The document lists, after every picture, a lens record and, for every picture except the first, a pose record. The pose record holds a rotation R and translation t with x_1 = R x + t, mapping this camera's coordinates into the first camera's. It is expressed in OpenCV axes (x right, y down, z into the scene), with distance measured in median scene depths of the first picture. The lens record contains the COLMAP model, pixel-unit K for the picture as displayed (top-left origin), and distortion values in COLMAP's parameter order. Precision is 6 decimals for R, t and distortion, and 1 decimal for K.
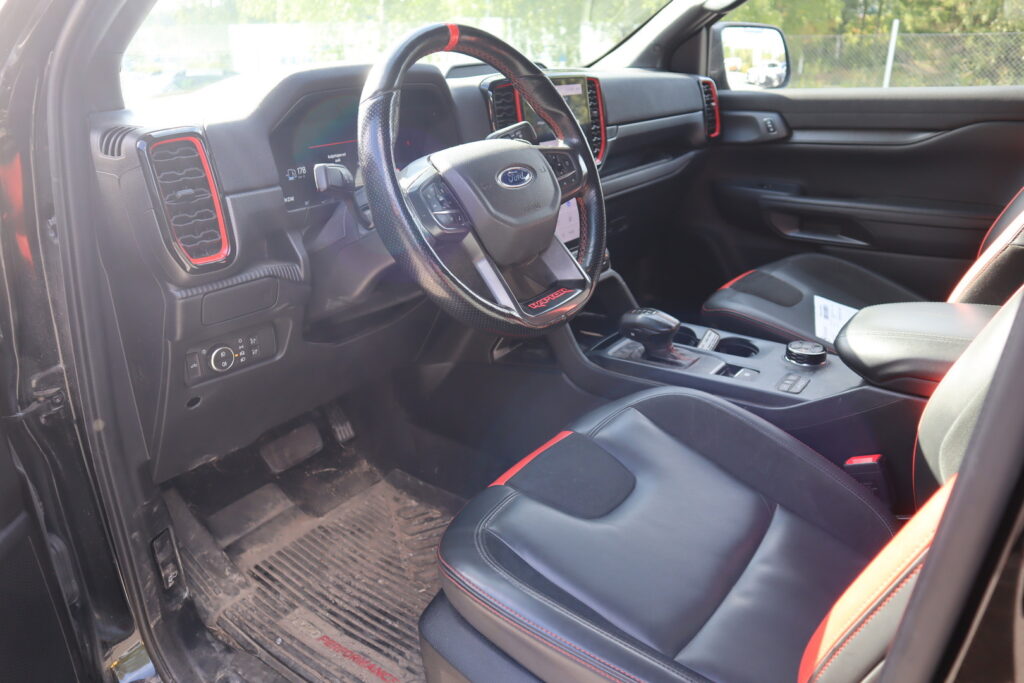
lens RADIAL K [[745.1, 0, 512.0], [0, 745.1, 341.5], [0, 0, 1]] dist [-0.096974, 0.075966]
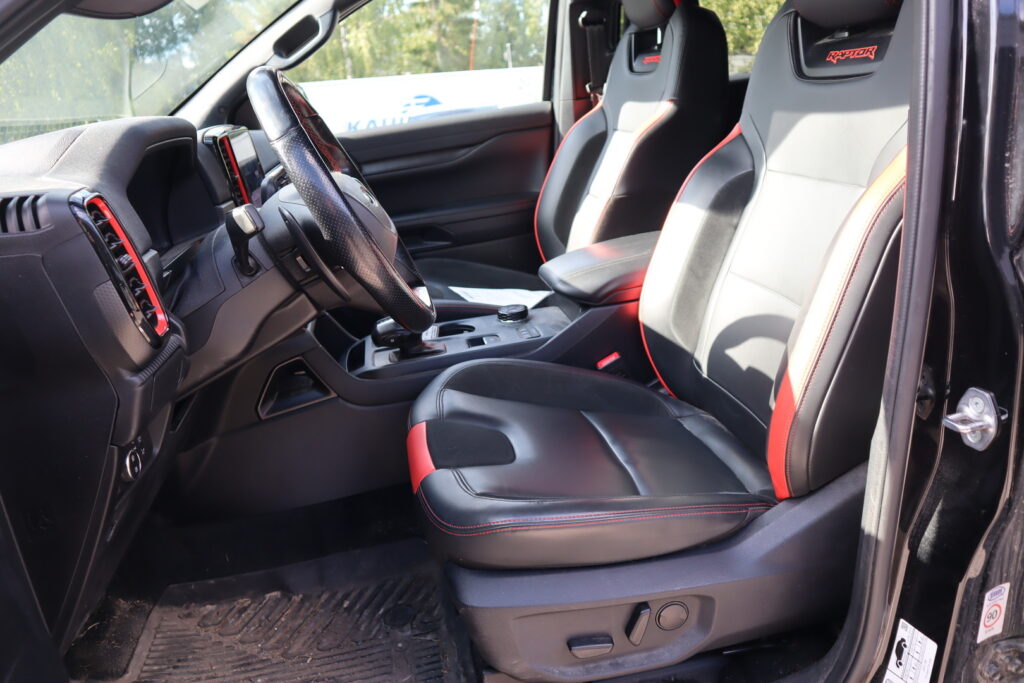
lens RADIAL K [[745.1, 0, 512.0], [0, 745.1, 341.5], [0, 0, 1]] dist [-0.096974, 0.075966]
pose [[0.680551, -0.282694, 0.675970, -0.409465], [0.344827, 0.937590, 0.044941, 0.003188], [-0.646487, 0.202508, 0.735558, 0.055815]]
